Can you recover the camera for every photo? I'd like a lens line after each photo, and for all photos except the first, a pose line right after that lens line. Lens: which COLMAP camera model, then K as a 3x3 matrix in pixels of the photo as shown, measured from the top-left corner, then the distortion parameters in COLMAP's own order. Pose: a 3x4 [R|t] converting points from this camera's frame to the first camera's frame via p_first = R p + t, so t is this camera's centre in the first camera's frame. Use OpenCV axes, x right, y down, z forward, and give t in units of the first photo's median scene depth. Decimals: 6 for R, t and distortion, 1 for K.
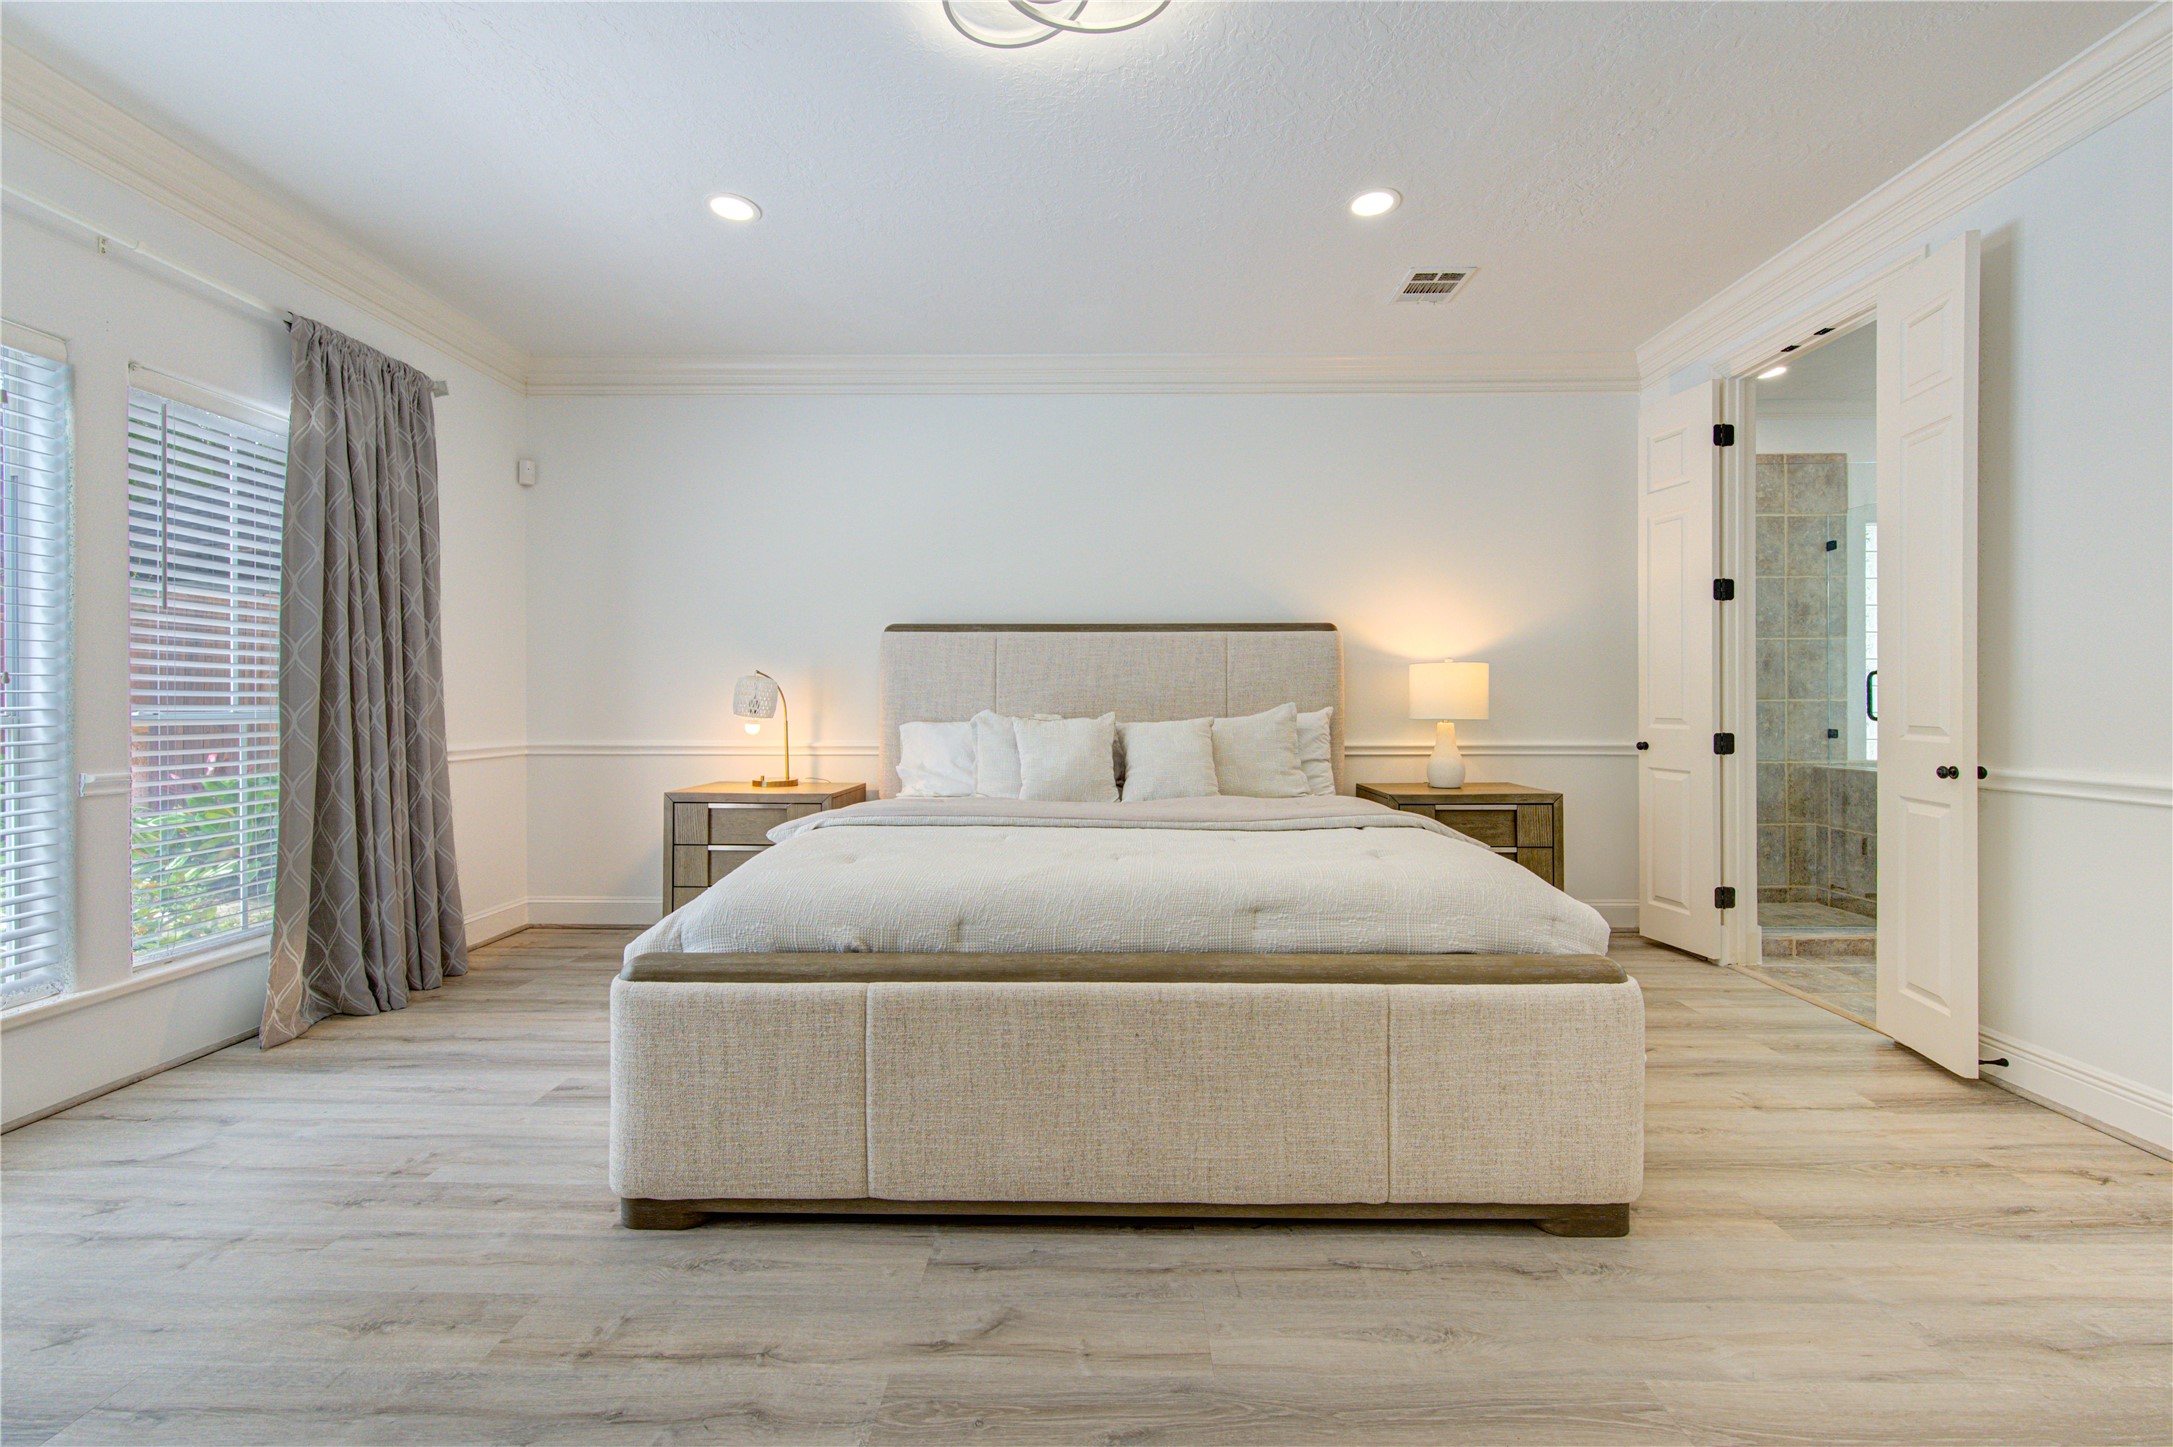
lens RADIAL K [[853.7, 0, 1080.6], [0, 853.7, 710.3], [0, 0, 1]] dist [-0.000114, 0.000052]
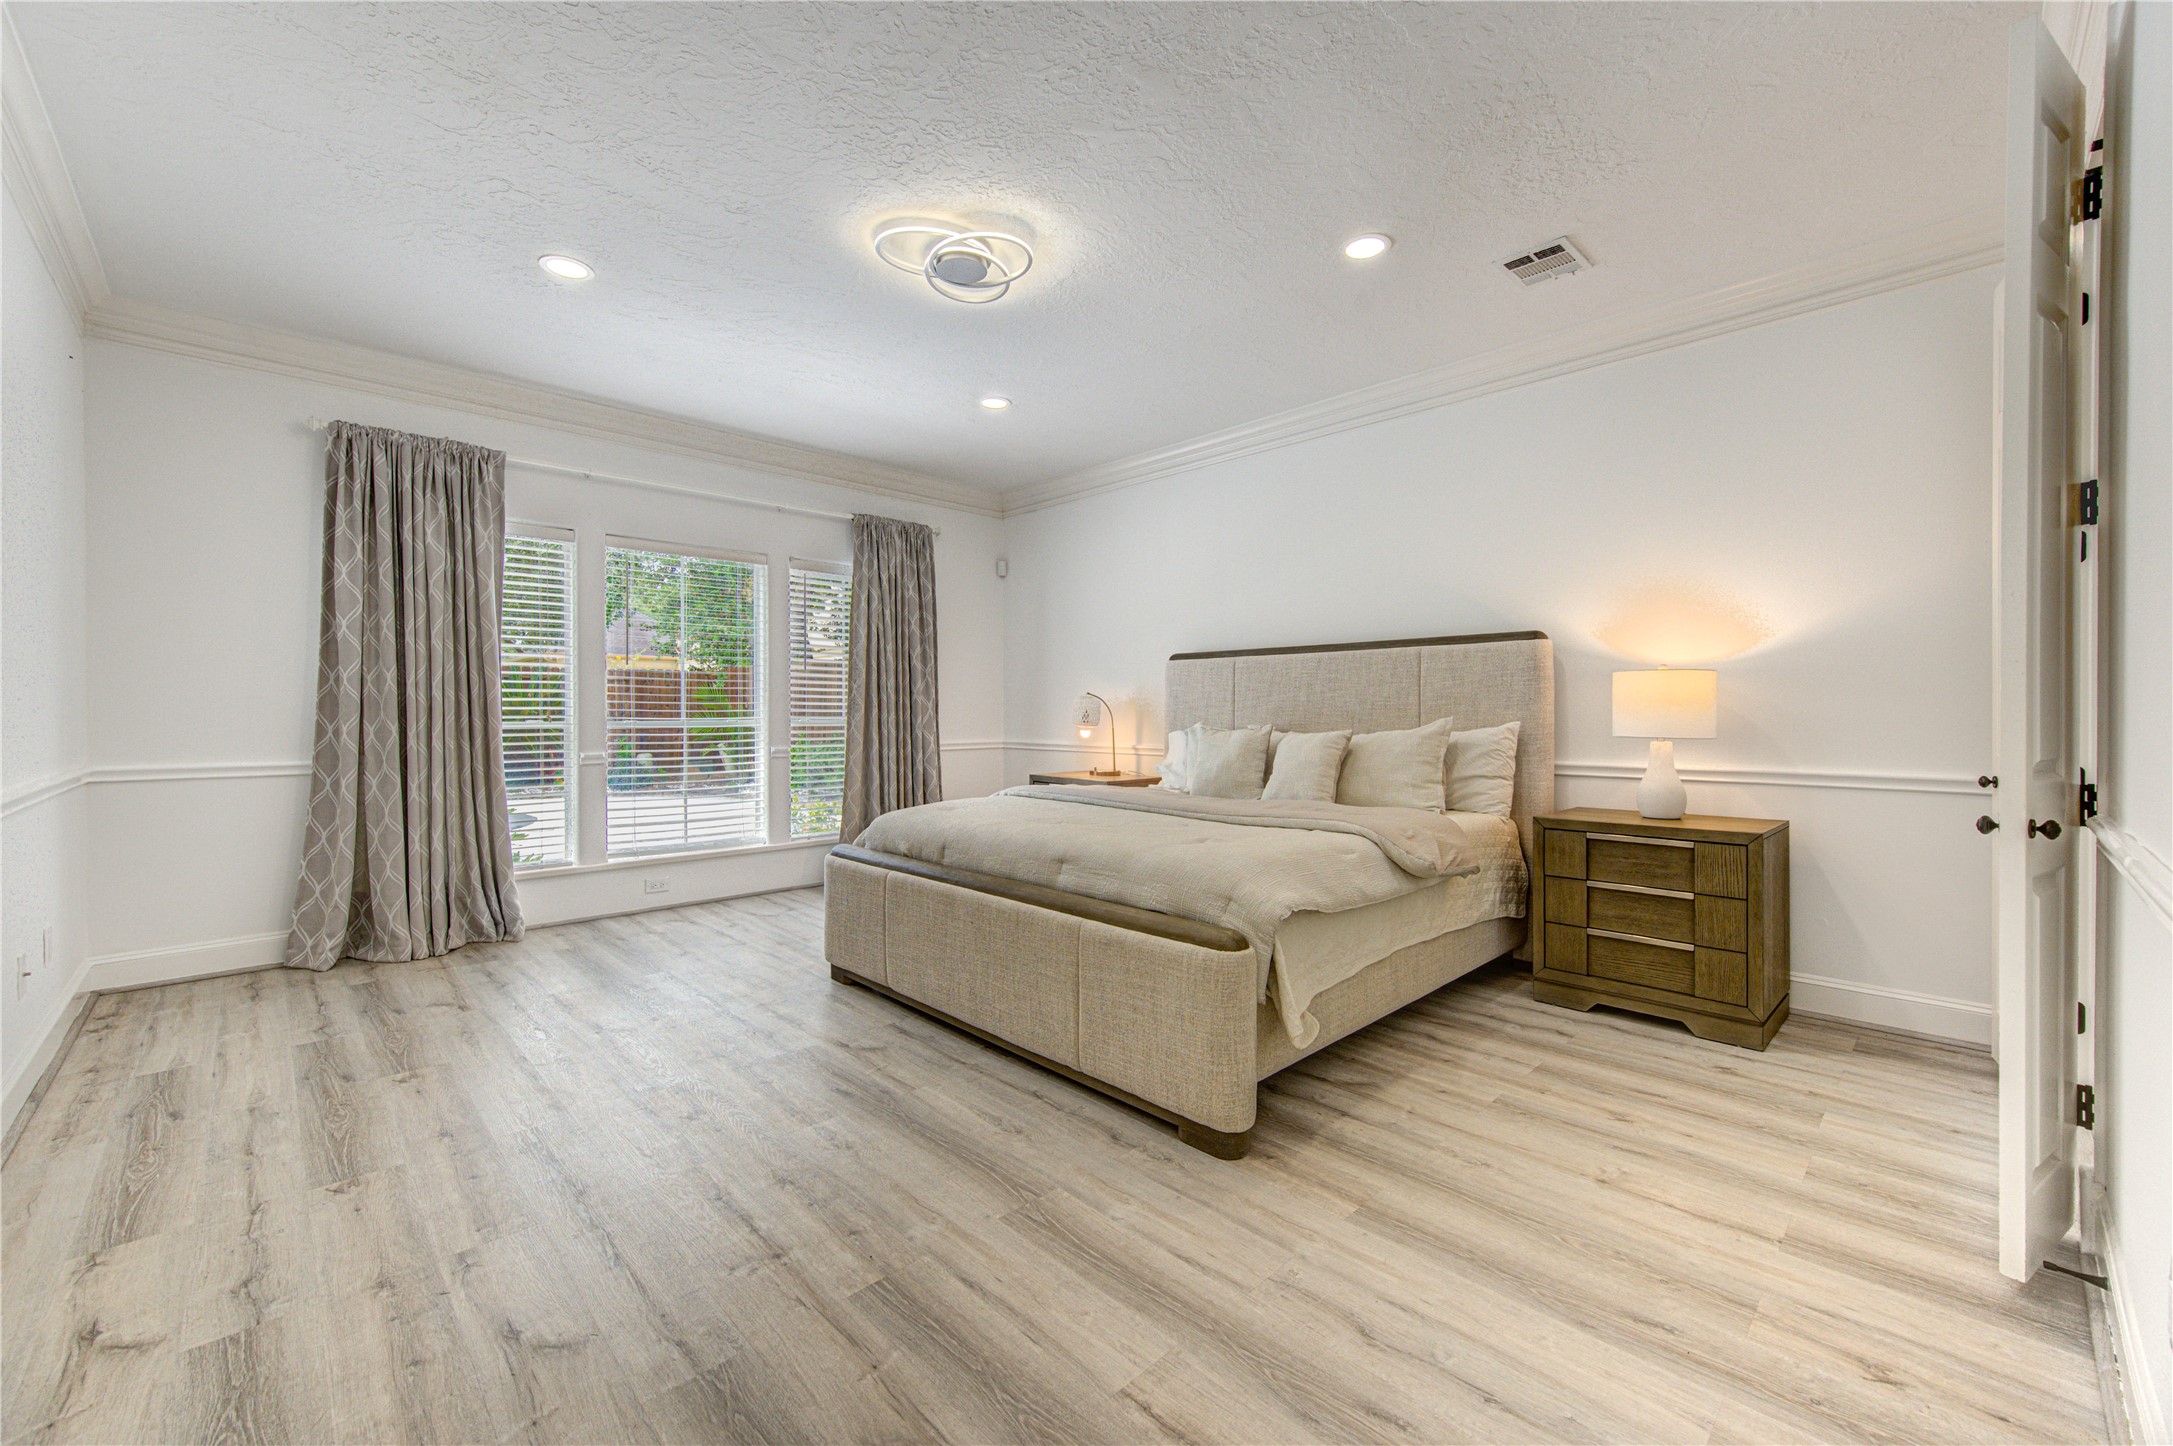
lens RADIAL K [[856.2, 0, 1093.6], [0, 856.2, 724.0], [0, 0, 1]] dist [0.000170, -0.000212]
pose [[0.708609, 0.010307, -0.705526, 0.825705], [-0.006709, 0.999947, 0.007869, -0.006993], [0.705569, -0.000843, 0.708640, 0.005085]]
